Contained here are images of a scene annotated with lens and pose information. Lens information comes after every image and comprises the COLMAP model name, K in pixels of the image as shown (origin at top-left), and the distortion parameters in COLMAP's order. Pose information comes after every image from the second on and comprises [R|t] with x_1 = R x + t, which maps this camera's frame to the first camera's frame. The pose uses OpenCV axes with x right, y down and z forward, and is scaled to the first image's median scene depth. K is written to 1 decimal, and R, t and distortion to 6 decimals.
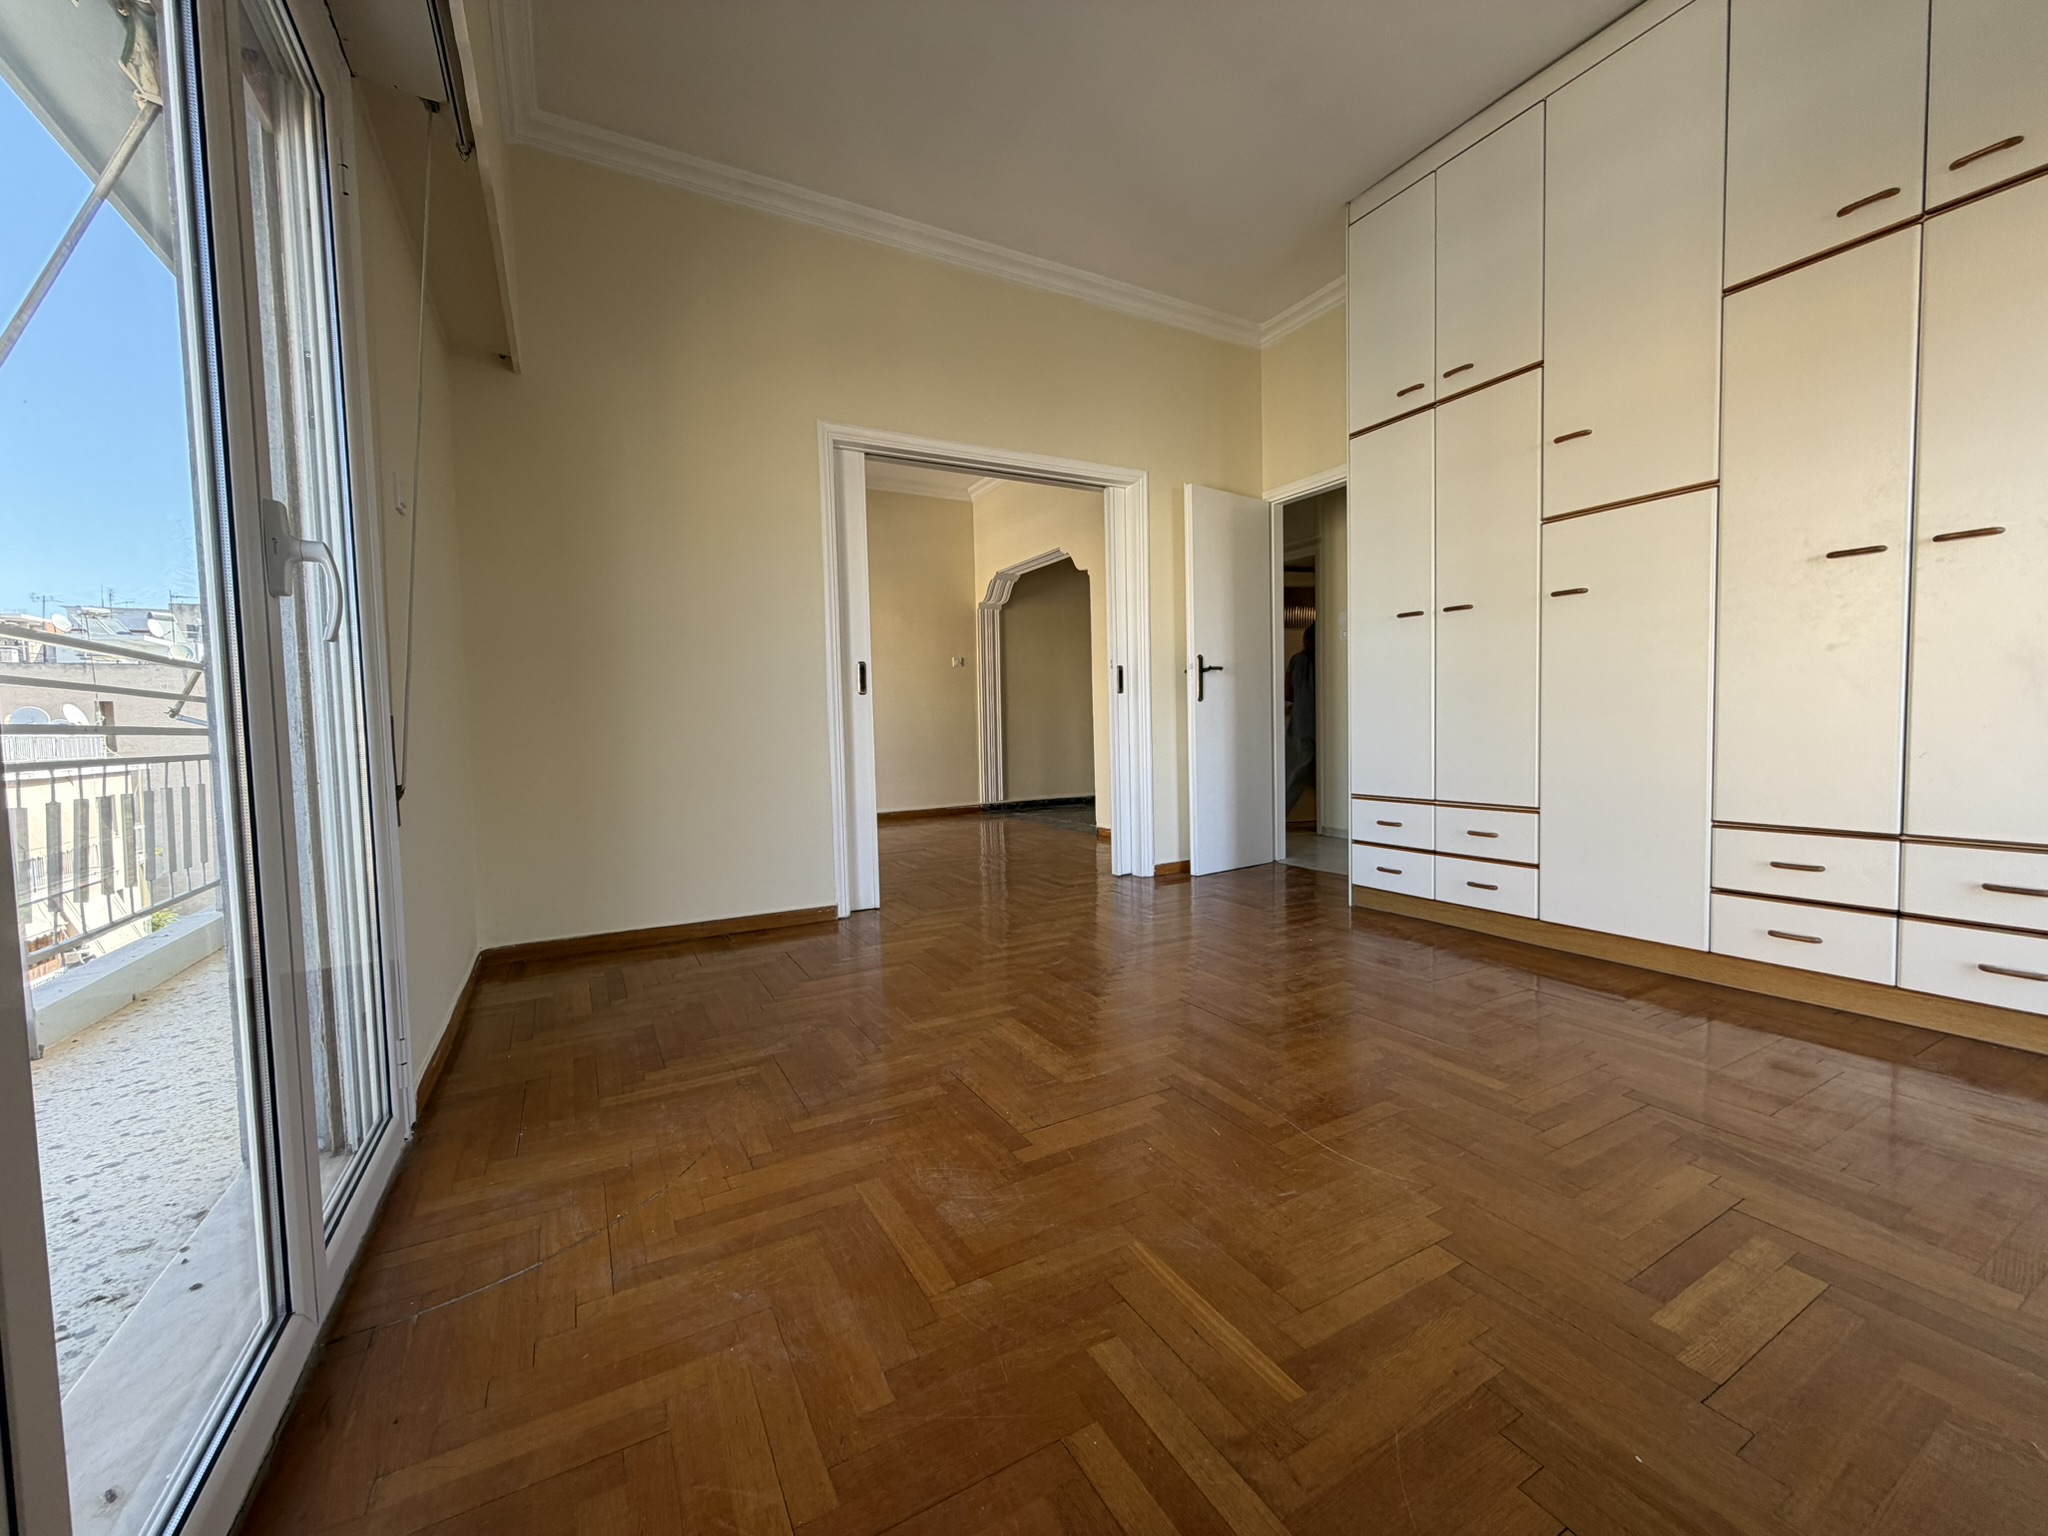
lens RADIAL K [[819.8, 0, 1024.0], [0, 819.8, 768.7], [0, 0, 1]] dist [0.000228, 0.000540]
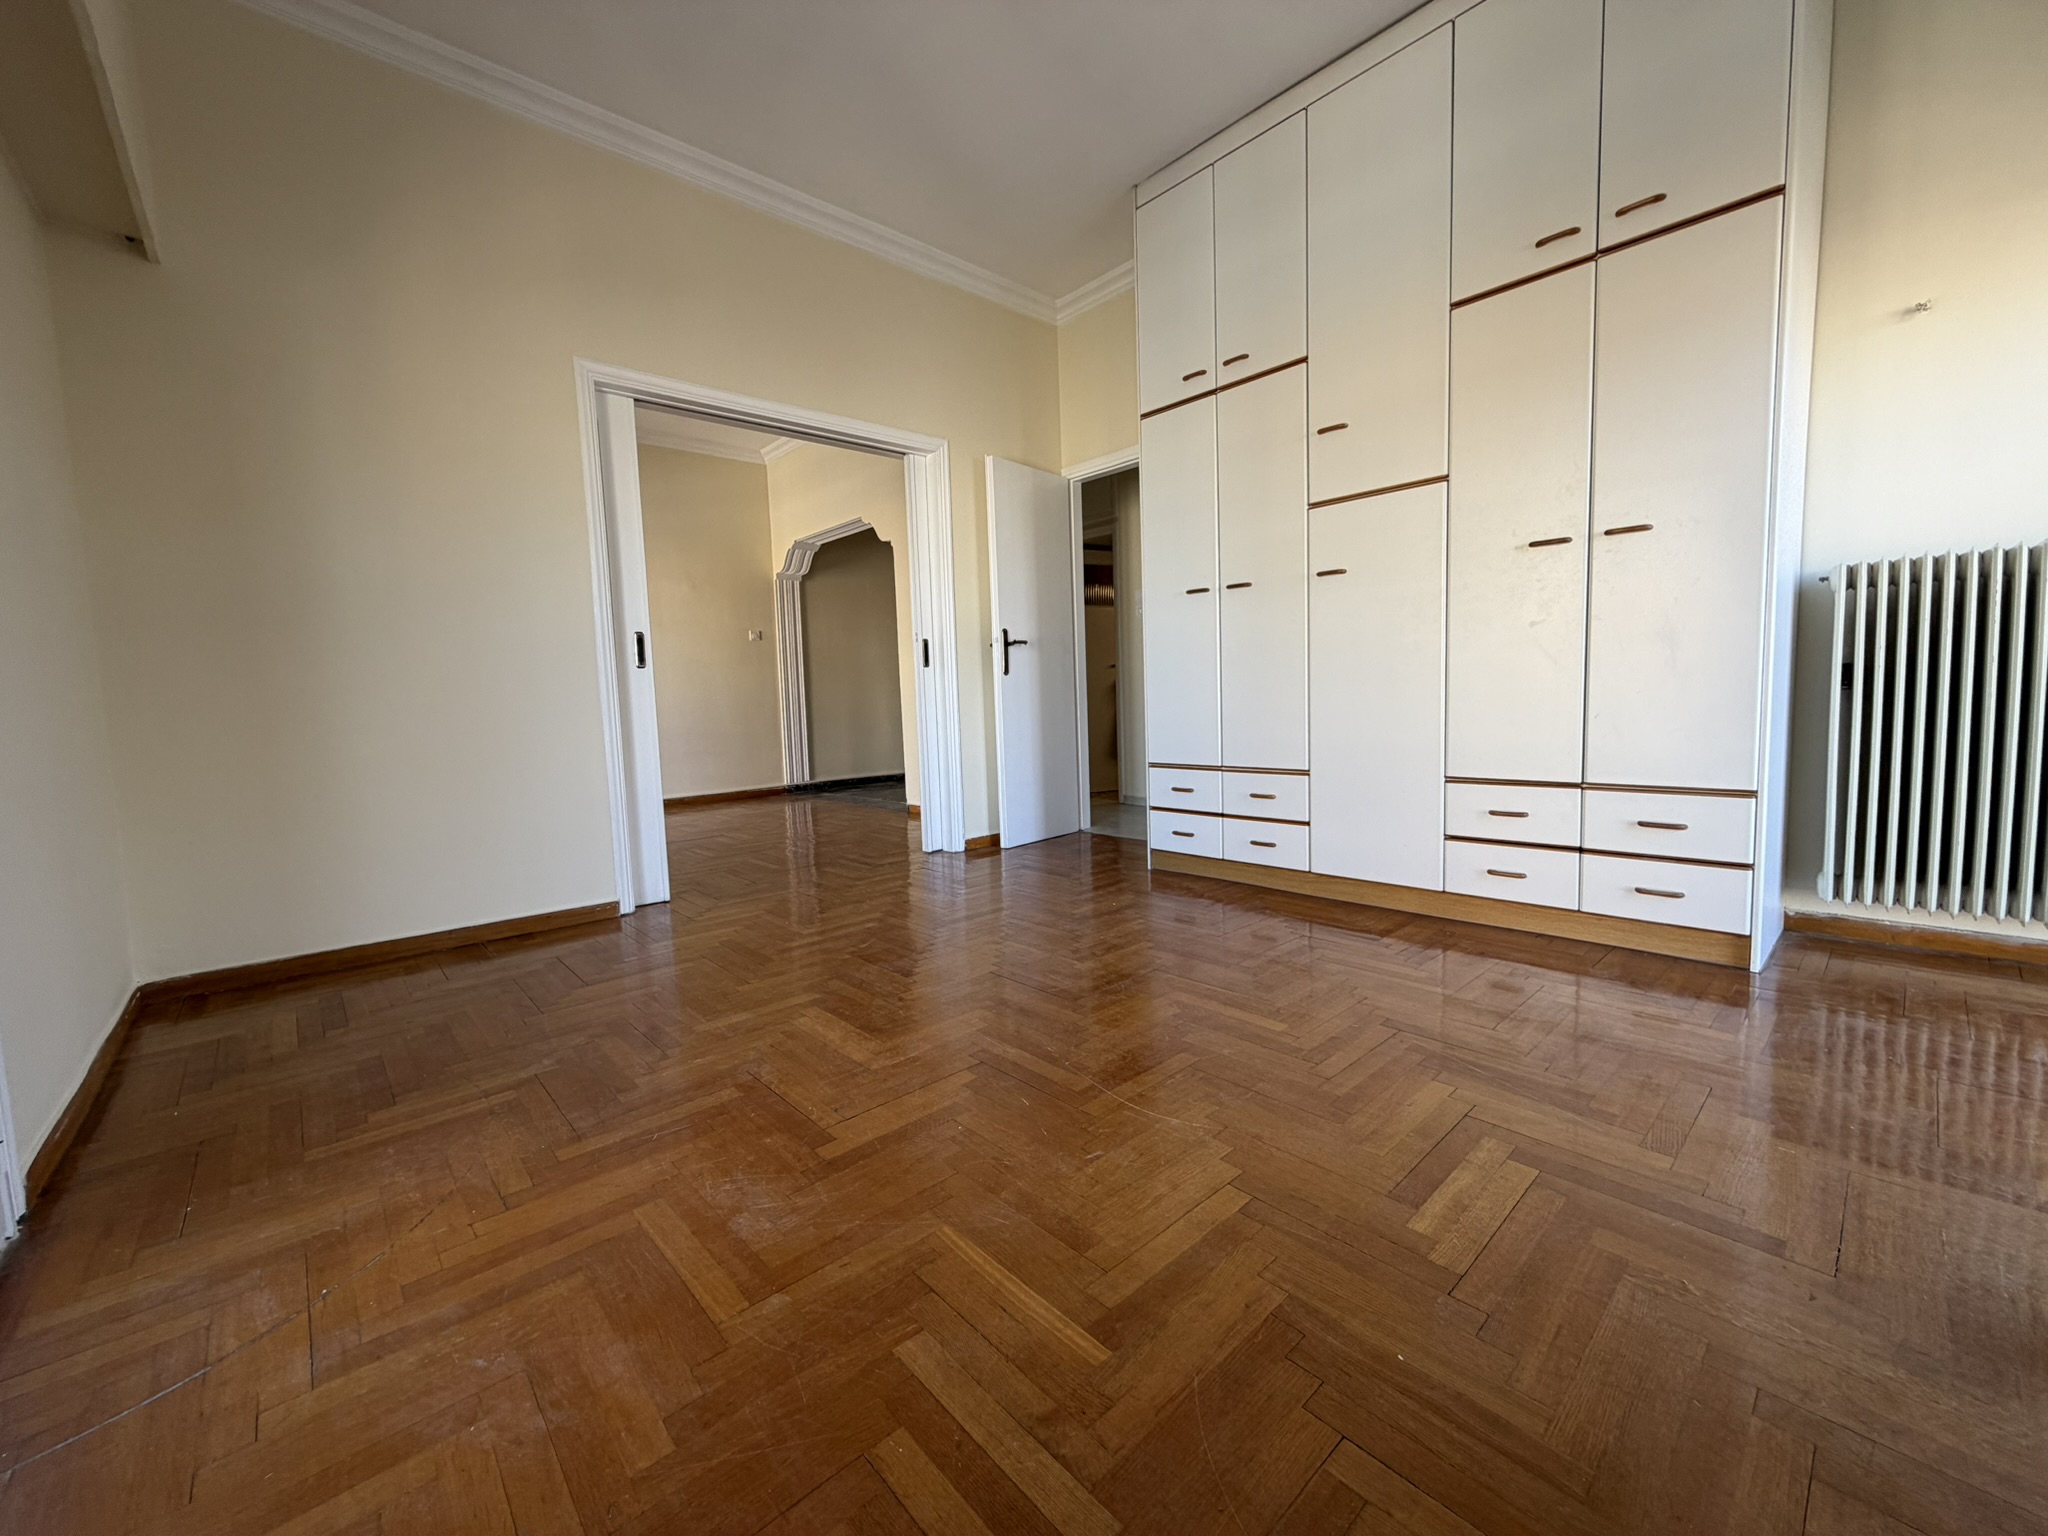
lens RADIAL K [[819.8, 0, 1026.4], [0, 819.8, 768.8], [0, 0, 1]] dist [0.000228, 0.000540]
pose [[0.973238, -0.028961, 0.227969, 0.015125], [0.022577, 0.999278, 0.030566, 0.004983], [-0.228690, -0.024601, 0.973188, 0.028276]]
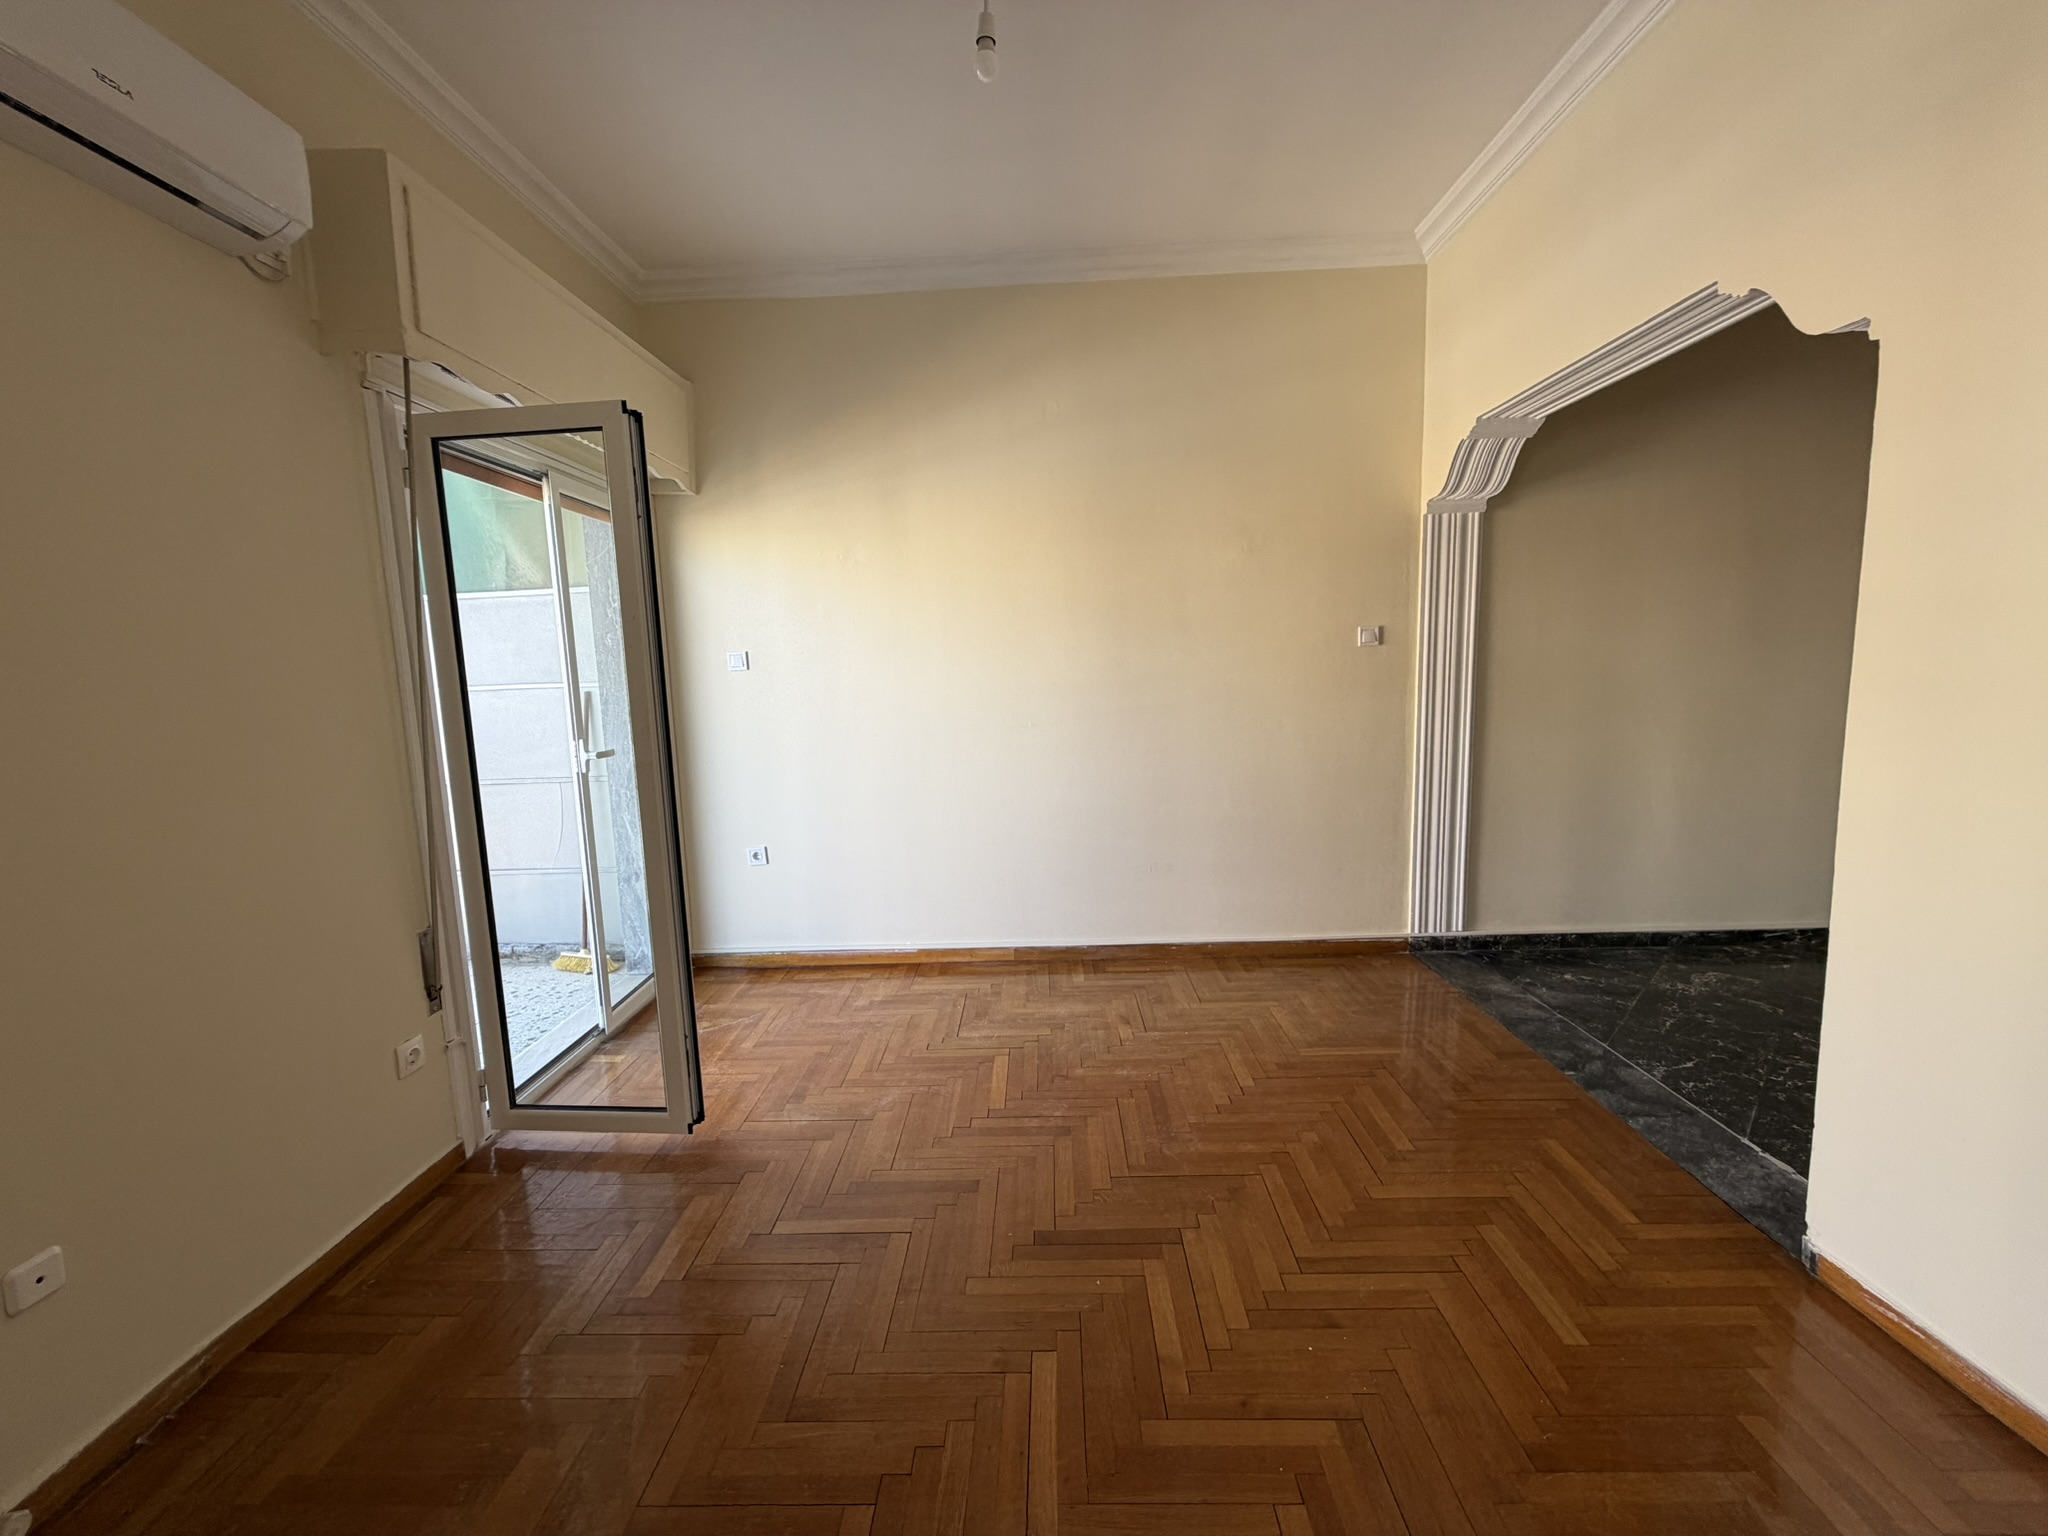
lens RADIAL K [[819.8, 0, 1029.7], [0, 819.8, 765.3], [0, 0, 1]] dist [0.000228, 0.000540]
pose [[0.867462, 0.058383, -0.494067, -0.062250], [-0.012118, 0.995275, 0.096334, -0.430900], [0.497357, -0.077579, 0.864071, 2.151945]]
